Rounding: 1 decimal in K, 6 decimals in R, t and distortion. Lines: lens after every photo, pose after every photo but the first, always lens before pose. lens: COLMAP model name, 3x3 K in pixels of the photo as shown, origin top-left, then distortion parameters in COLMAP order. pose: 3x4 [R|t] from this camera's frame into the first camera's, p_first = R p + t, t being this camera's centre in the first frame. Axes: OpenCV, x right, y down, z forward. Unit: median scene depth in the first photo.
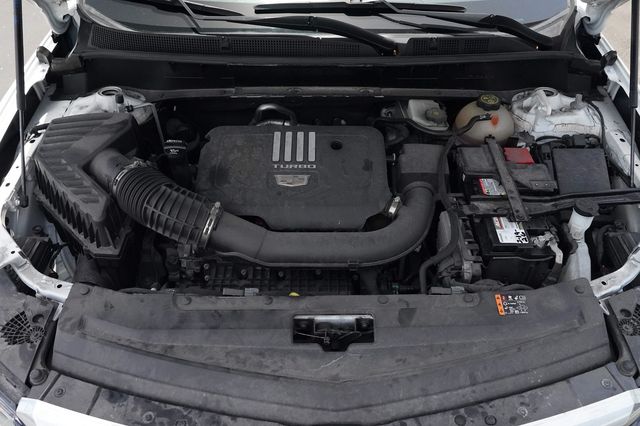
lens RADIAL K [[450.1, 0, 320.0], [0, 450.1, 213.0], [0, 0, 1]] dist [-0.063835, 0.002522]
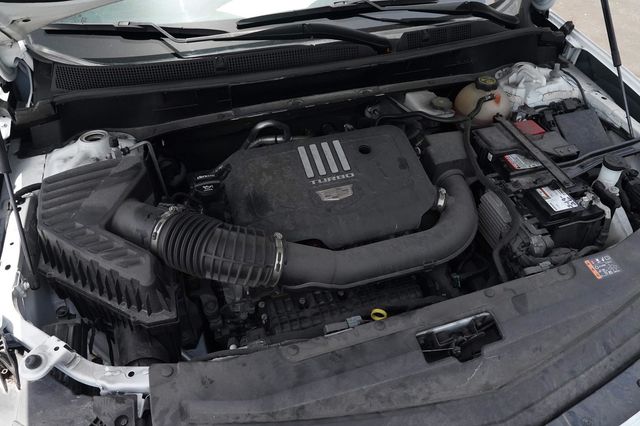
lens RADIAL K [[427.2, 0, 319.9], [0, 427.2, 203.5], [0, 0, 1]] dist [-0.060499, 0.004124]
pose [[0.960466, -0.203774, 0.189686, -0.274651], [0.208965, 0.977894, -0.007563, -0.053160], [-0.183951, 0.046902, 0.981816, 0.126513]]
